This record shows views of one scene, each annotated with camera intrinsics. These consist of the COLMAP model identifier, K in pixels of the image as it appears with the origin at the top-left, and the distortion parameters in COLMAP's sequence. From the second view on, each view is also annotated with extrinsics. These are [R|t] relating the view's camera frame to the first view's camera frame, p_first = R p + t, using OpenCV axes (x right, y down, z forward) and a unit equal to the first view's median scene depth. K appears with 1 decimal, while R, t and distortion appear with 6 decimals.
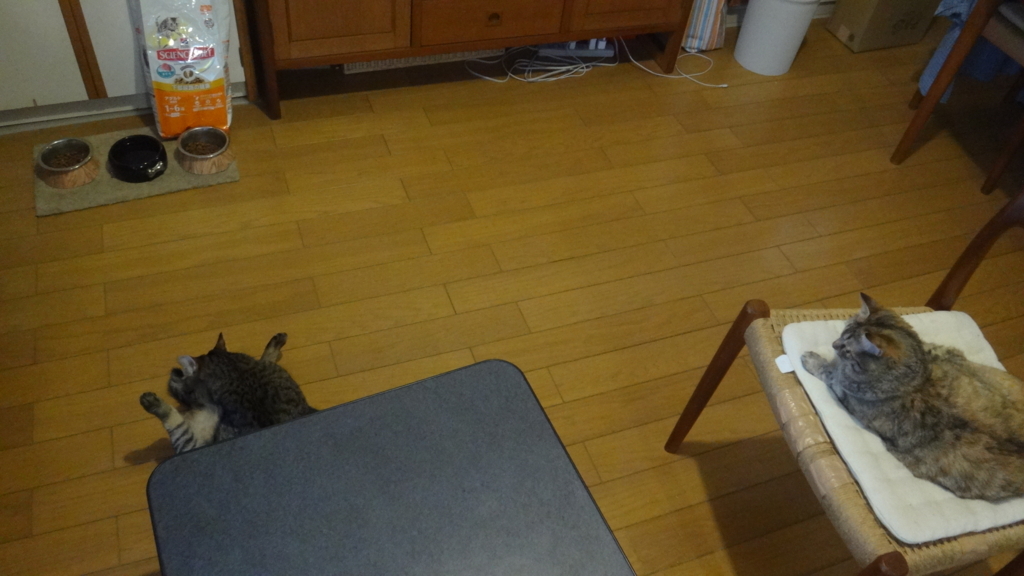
lens RADIAL K [[809.0, 0, 515.0], [0, 809.0, 287.4], [0, 0, 1]] dist [-0.044834, -0.012414]
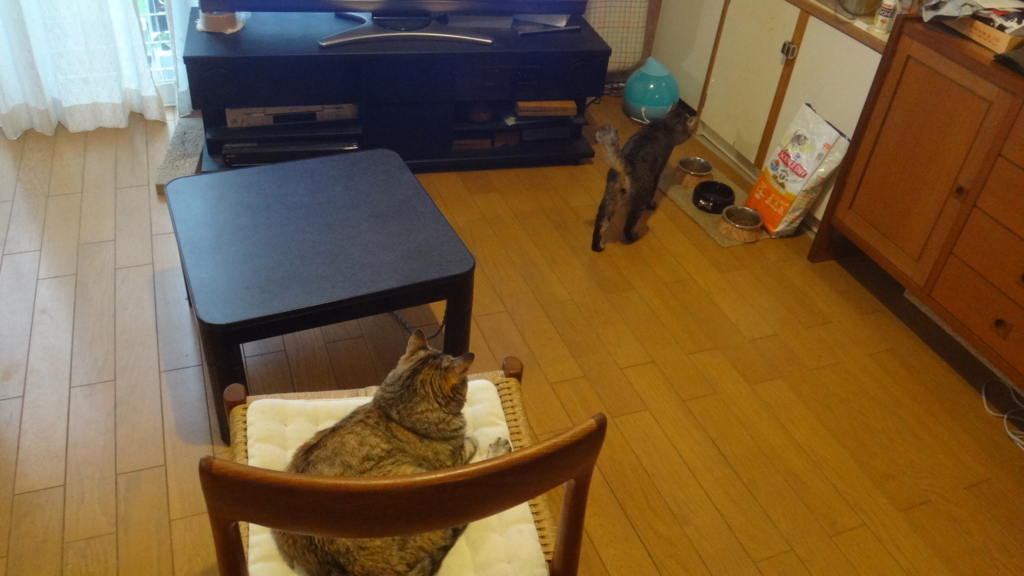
lens RADIAL K [[809.0, 0, 515.0], [0, 809.0, 287.4], [0, 0, 1]] dist [-0.044834, -0.012414]
pose [[0.026444, 0.521881, -0.852608, 0.712310], [-0.792567, 0.530728, 0.300276, -0.214458], [0.609212, 0.667808, 0.427660, 0.316571]]
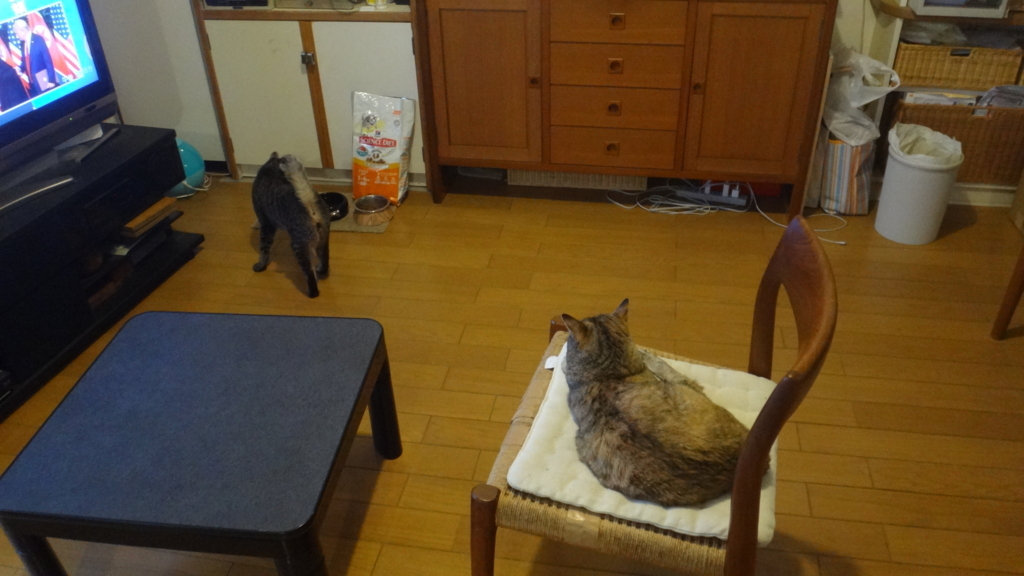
lens RADIAL K [[809.0, 0, 515.0], [0, 809.0, 287.4], [0, 0, 1]] dist [-0.044834, -0.012414]
pose [[0.853456, 0.166771, -0.493761, 0.514979], [-0.292603, 0.937337, -0.189166, 0.139176], [0.431273, 0.305921, 0.848773, -0.020017]]
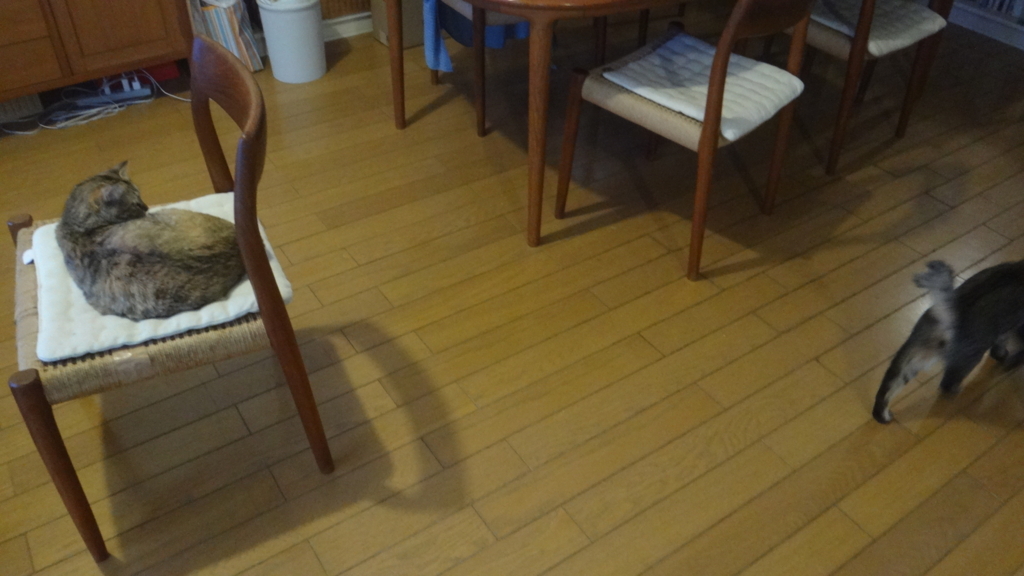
lens RADIAL K [[809.0, 0, 515.0], [0, 809.0, 287.4], [0, 0, 1]] dist [-0.044834, -0.012414]
pose [[0.969325, -0.216455, 0.116428, 0.522938], [0.229860, 0.966090, -0.117617, 0.258407], [-0.087021, 0.140771, 0.986210, -0.088381]]
